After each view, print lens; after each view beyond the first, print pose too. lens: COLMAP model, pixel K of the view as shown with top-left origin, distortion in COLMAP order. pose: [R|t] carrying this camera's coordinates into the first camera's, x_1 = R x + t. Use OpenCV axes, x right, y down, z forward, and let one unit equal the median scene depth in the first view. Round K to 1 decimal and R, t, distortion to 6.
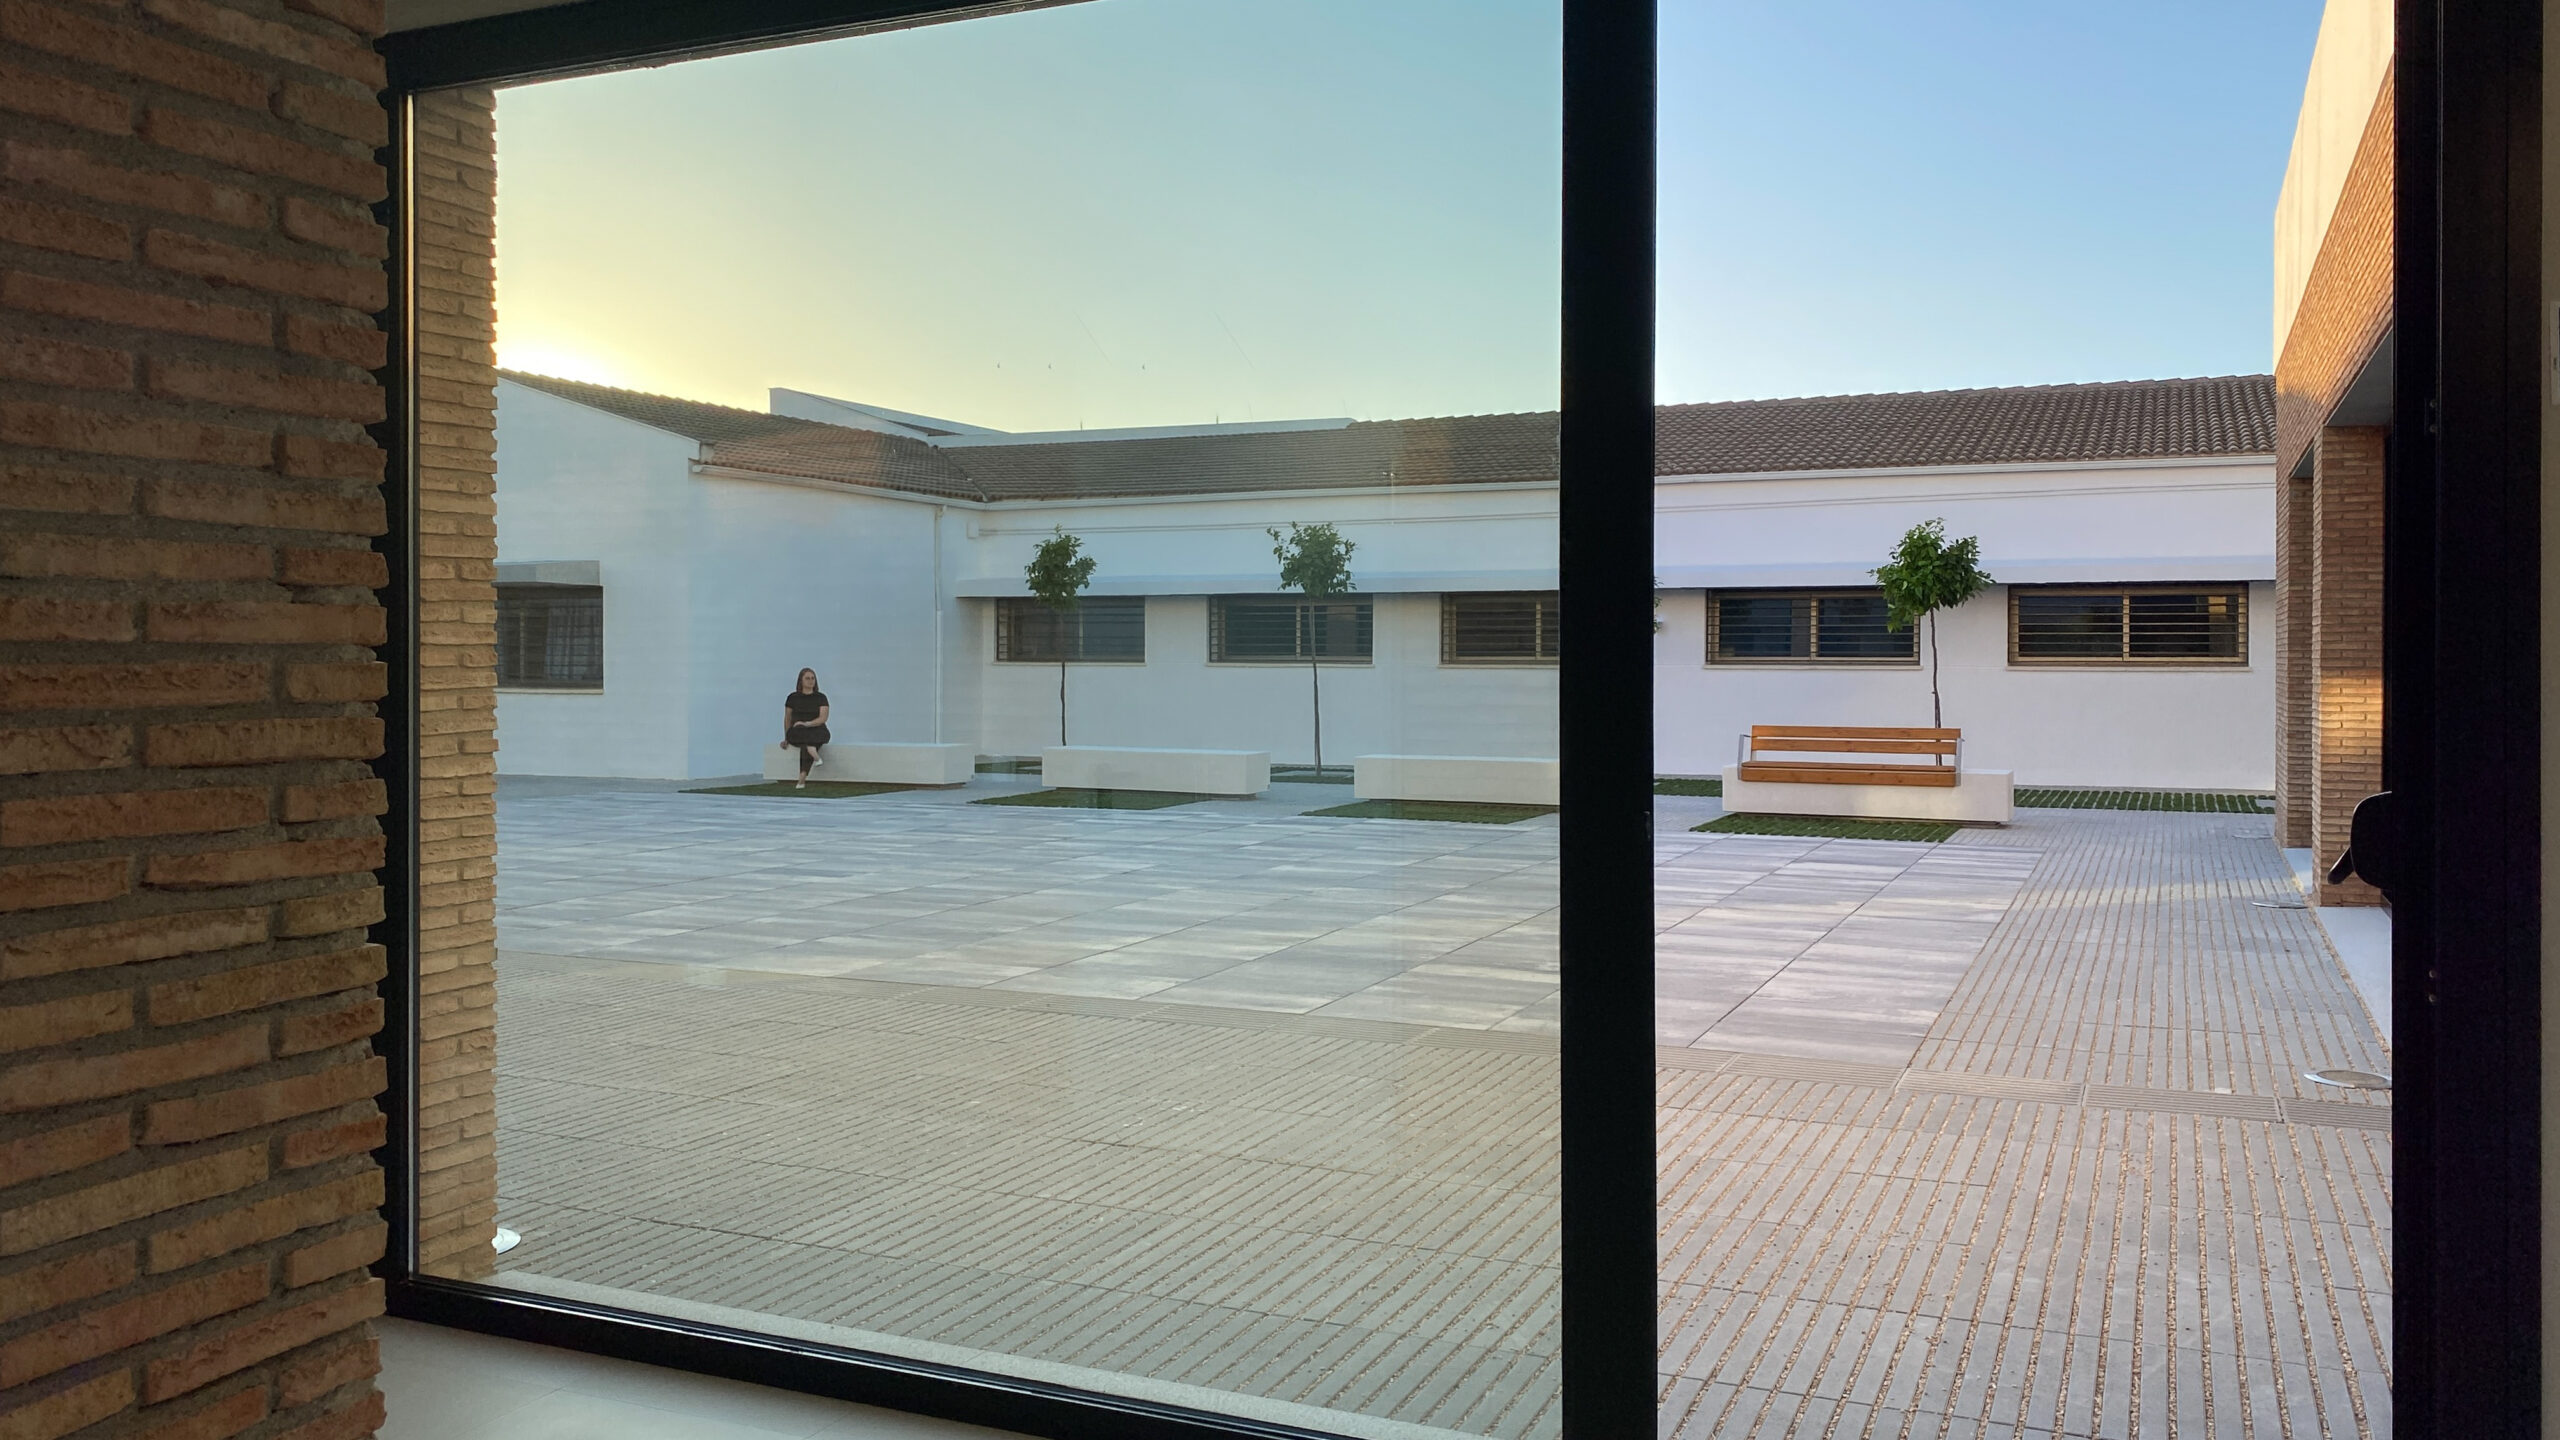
lens RADIAL K [[1904.2, 0, 1284.1], [0, 1904.2, 696.1], [0, 0, 1]] dist [-0.013573, -0.002388]
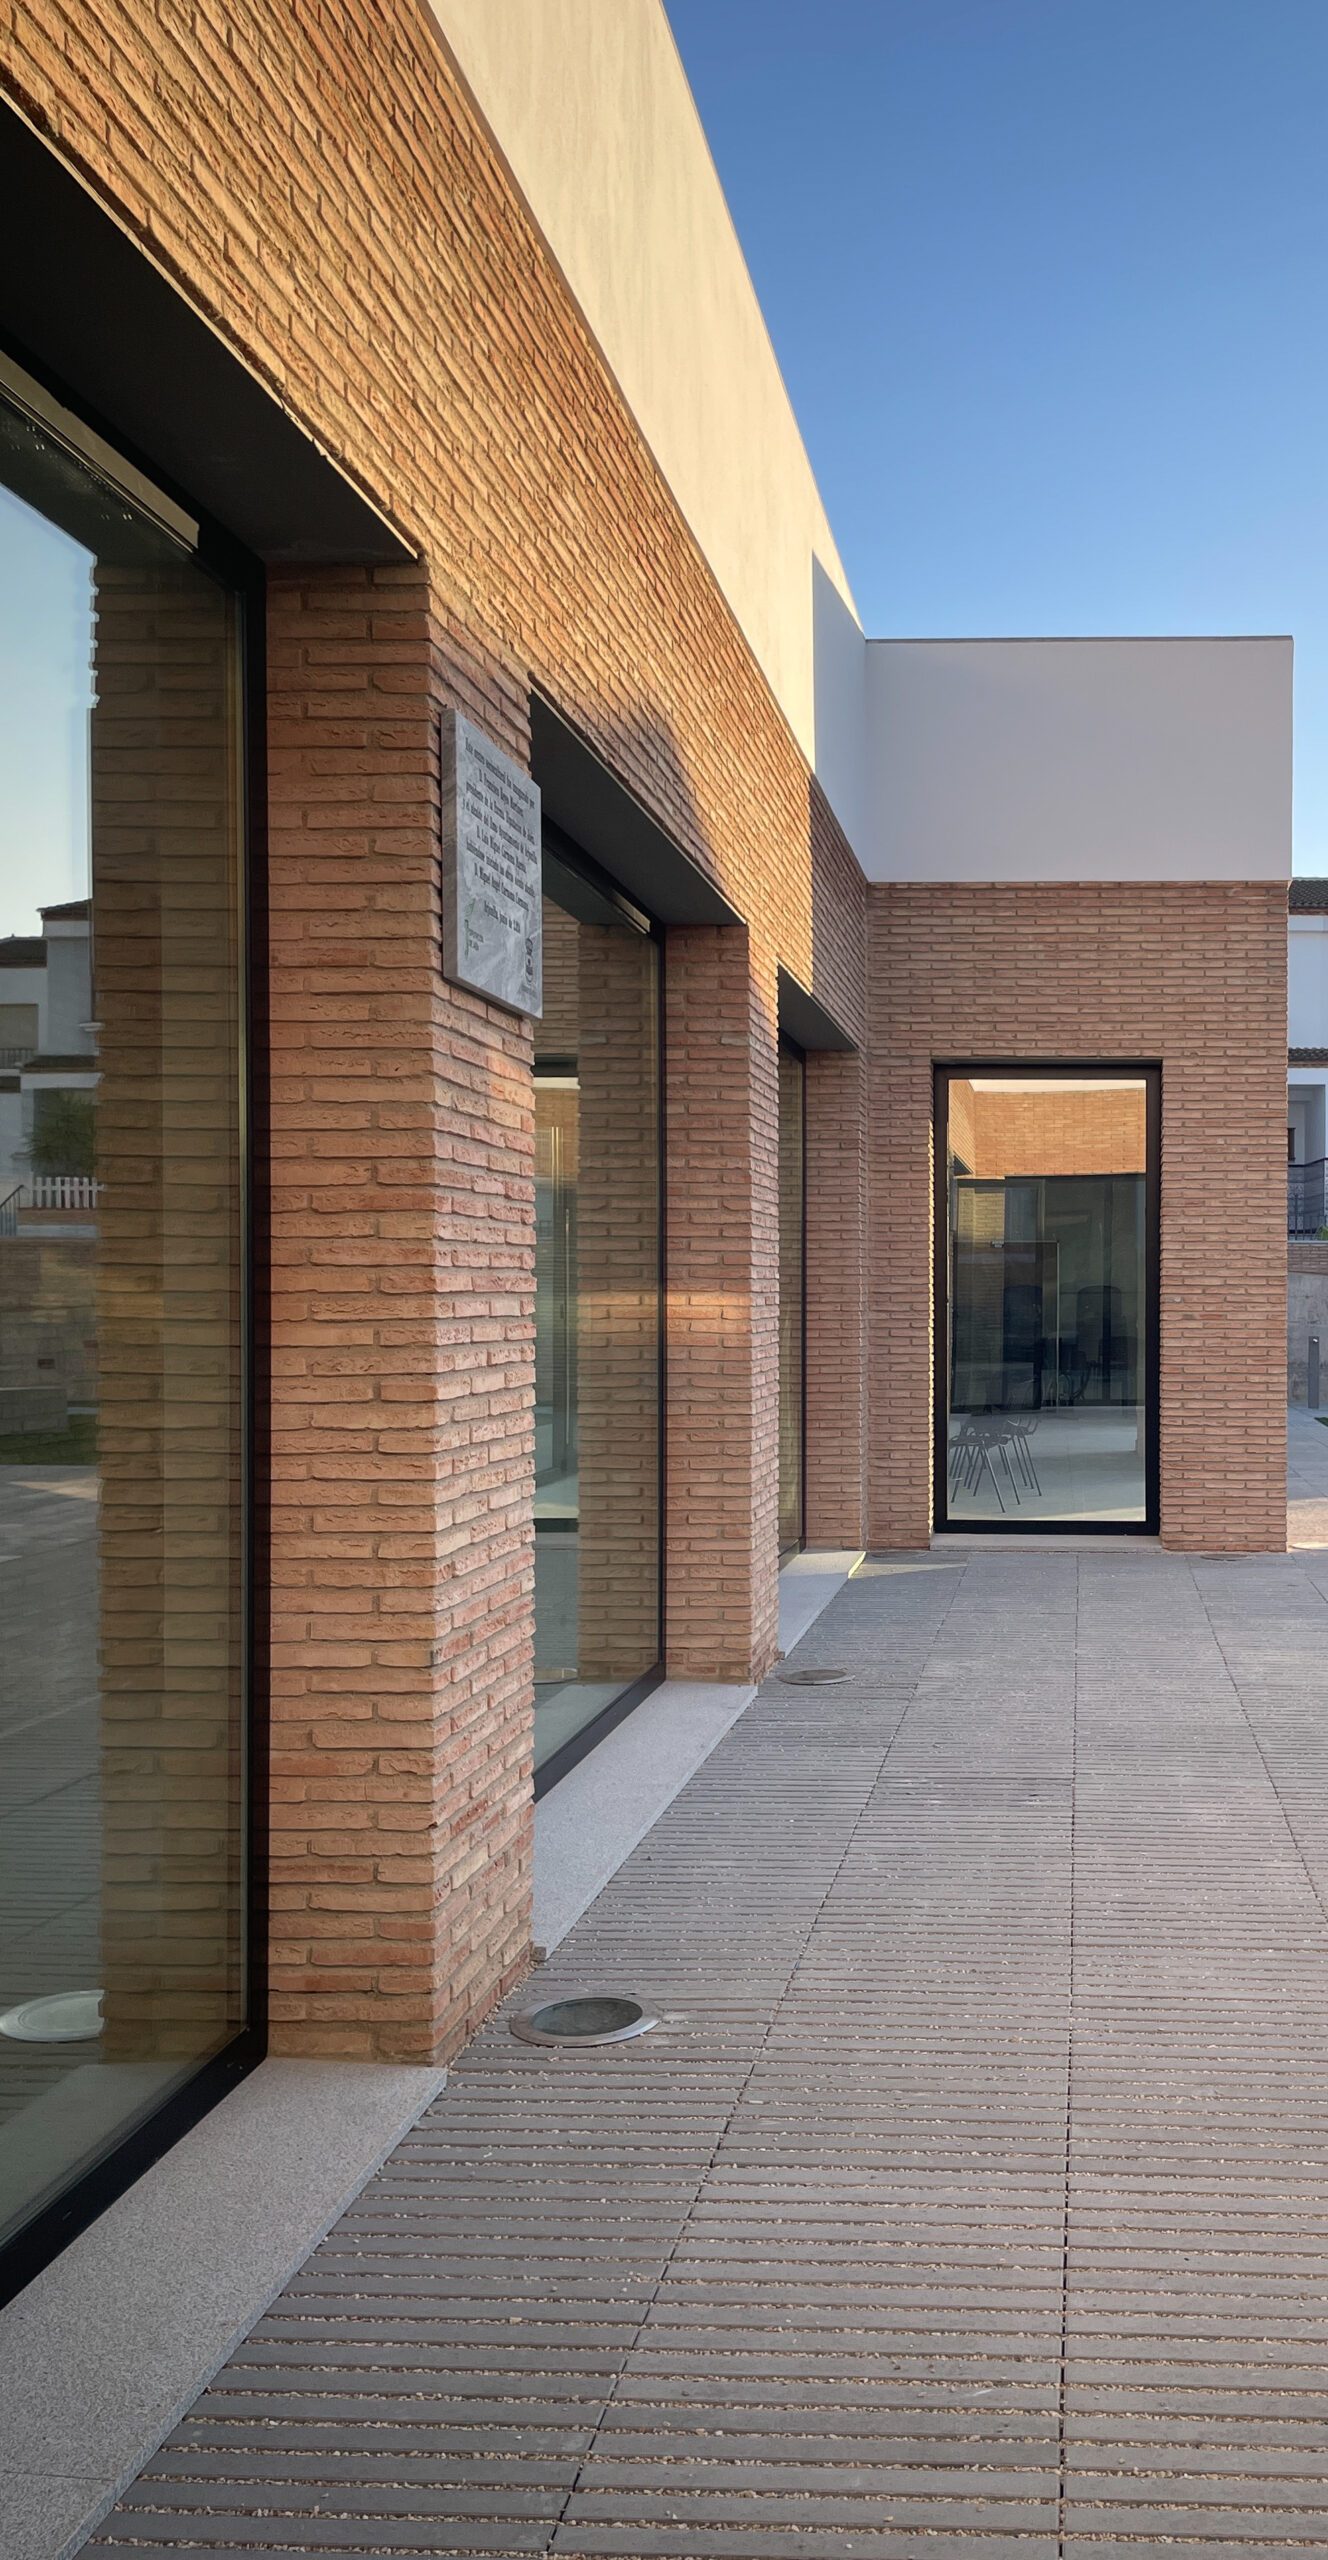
lens RADIAL K [[2050.6, 0, 664.1], [0, 2050.6, 1307.2], [0, 0, 1]] dist [0.033709, 0.001462]
pose [[0.392850, 0.016573, -0.919453, 0.426246], [-0.023390, 0.999694, 0.008026, -0.019544], [0.919305, 0.018353, 0.393118, 0.793818]]
